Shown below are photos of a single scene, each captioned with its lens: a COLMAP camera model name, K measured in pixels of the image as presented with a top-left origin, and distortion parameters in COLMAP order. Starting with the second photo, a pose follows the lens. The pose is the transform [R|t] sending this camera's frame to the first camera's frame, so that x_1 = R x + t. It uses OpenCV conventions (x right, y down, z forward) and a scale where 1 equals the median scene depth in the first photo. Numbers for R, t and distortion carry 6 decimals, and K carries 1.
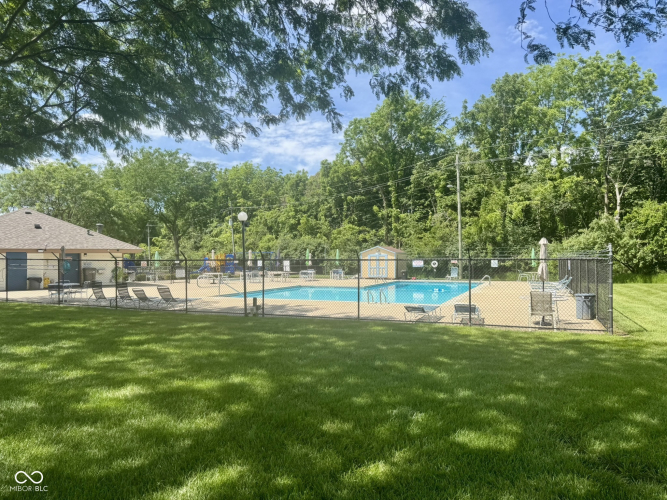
lens RADIAL K [[469.7, 0, 334.2], [0, 469.7, 253.6], [0, 0, 1]] dist [0.007866, -0.000358]
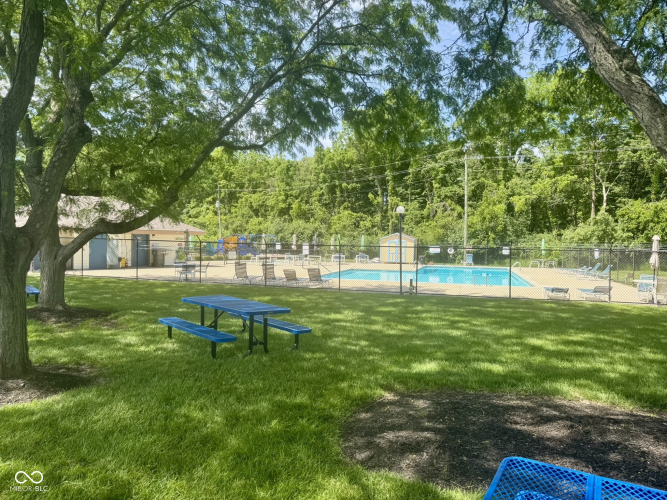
lens RADIAL K [[469.7, 0, 332.3], [0, 469.7, 247.4], [0, 0, 1]] dist [0.007866, -0.000358]
pose [[0.992234, 0.019954, 0.122776, -0.142796], [-0.022665, 0.999528, 0.020729, -0.001208], [-0.122305, -0.023351, 0.992218, -0.039822]]
